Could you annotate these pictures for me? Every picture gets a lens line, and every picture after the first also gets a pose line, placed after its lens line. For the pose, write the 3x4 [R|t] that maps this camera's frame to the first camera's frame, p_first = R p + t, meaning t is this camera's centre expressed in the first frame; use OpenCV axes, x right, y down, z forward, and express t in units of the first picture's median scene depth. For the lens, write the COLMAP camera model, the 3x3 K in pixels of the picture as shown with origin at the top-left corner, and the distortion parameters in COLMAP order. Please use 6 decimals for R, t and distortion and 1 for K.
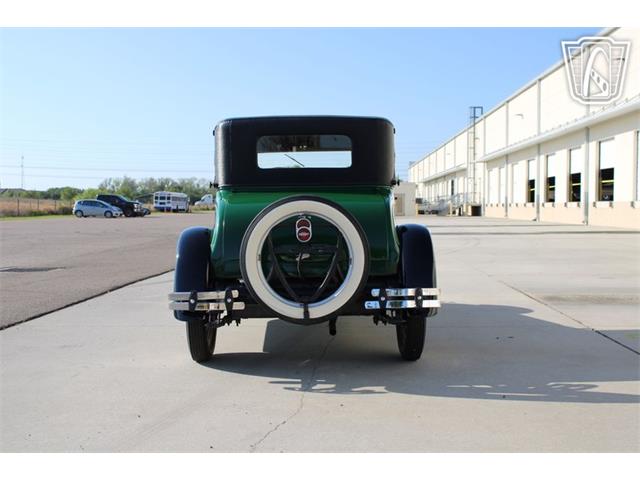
lens RADIAL K [[733.8, 0, 319.1], [0, 733.8, 257.4], [0, 0, 1]] dist [-0.059889, 0.000000]
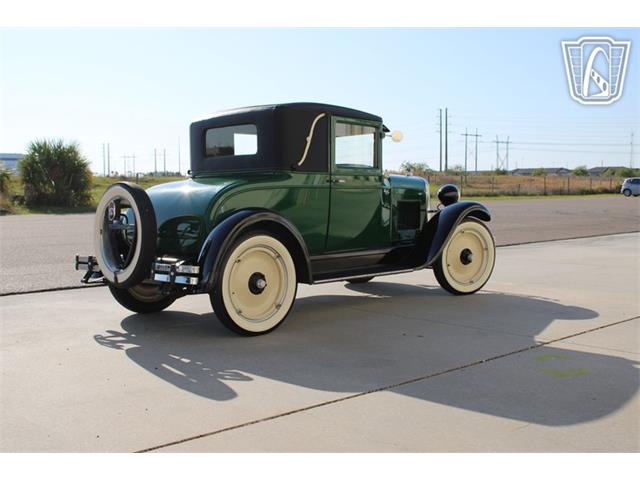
lens RADIAL K [[733.8, 0, 310.4], [0, 733.8, 258.4], [0, 0, 1]] dist [-0.059889, 0.000000]
pose [[0.695585, 0.065130, -0.715486, 0.096548], [-0.042636, 0.997869, 0.049384, -0.002831], [0.717178, -0.003845, 0.696880, 0.033365]]
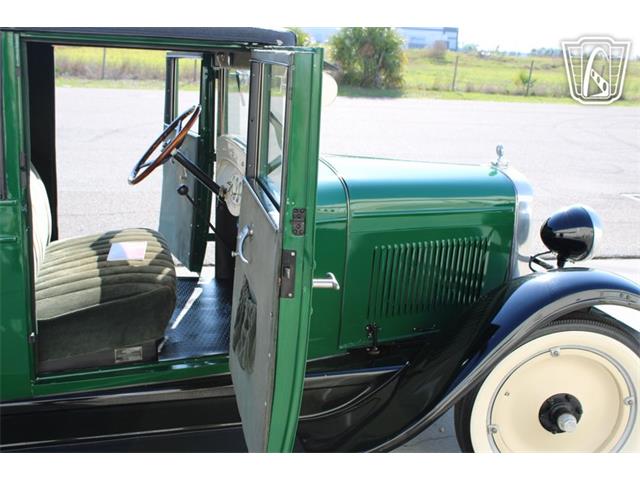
lens RADIAL K [[733.8, 0, 320.5], [0, 733.8, 233.1], [0, 0, 1]] dist [-0.059889, 0.000000]
pose [[0.267181, 0.244554, -0.932098, 0.055821], [-0.117175, 0.968330, 0.220472, -0.020495], [0.956496, 0.050313, 0.287375, 0.124839]]
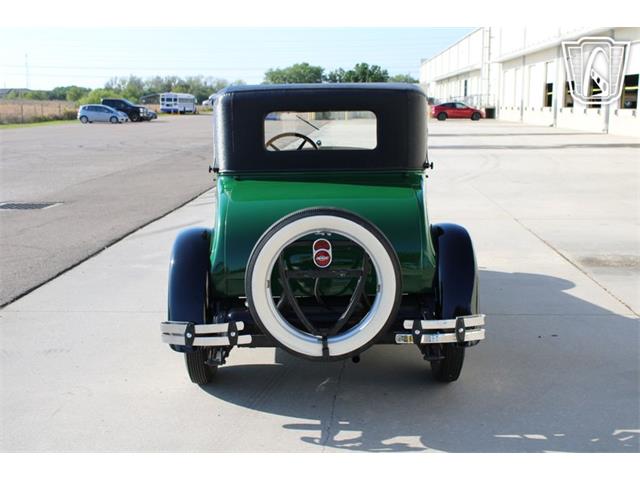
lens RADIAL K [[733.8, 0, 315.6], [0, 733.8, 246.4], [0, 0, 1]] dist [-0.059889, 0.000000]
pose [[0.999842, -0.002176, -0.017666, -0.001225], [0.004331, 0.992411, 0.122887, -0.012727], [0.017264, -0.122944, 0.992263, 0.016495]]
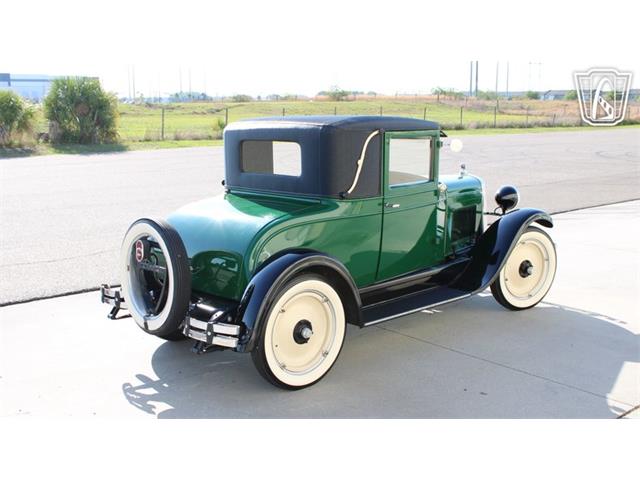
lens RADIAL K [[733.8, 0, 315.4], [0, 733.8, 253.2], [0, 0, 1]] dist [-0.059889, 0.000000]
pose [[0.674124, 0.141706, -0.724898, 0.083802], [-0.046653, 0.987633, 0.149681, -0.018464], [0.737144, -0.067085, 0.672398, 0.039919]]
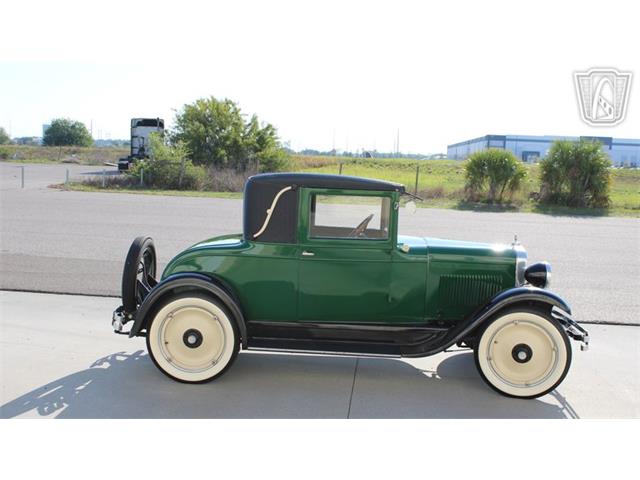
lens RADIAL K [[733.8, 0, 319.5], [0, 733.8, 258.7], [0, 0, 1]] dist [-0.059889, 0.000000]
pose [[-0.039602, 0.131798, -0.990485, 0.132742], [-0.109107, 0.984765, 0.135399, -0.025612], [0.993241, 0.113431, -0.024619, 0.126480]]
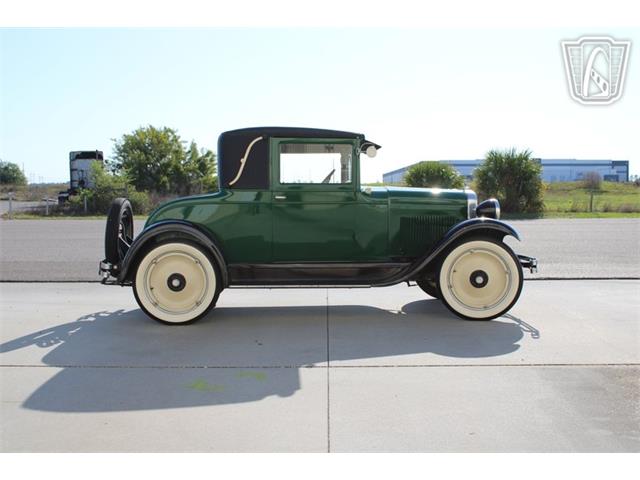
lens RADIAL K [[733.8, 0, 320.8], [0, 733.8, 259.6], [0, 0, 1]] dist [-0.059889, 0.000000]
pose [[0.046657, 0.088126, -0.995016, 0.145364], [-0.065226, 0.994244, 0.084999, -0.010360], [0.996779, 0.060935, 0.052137, 0.122533]]
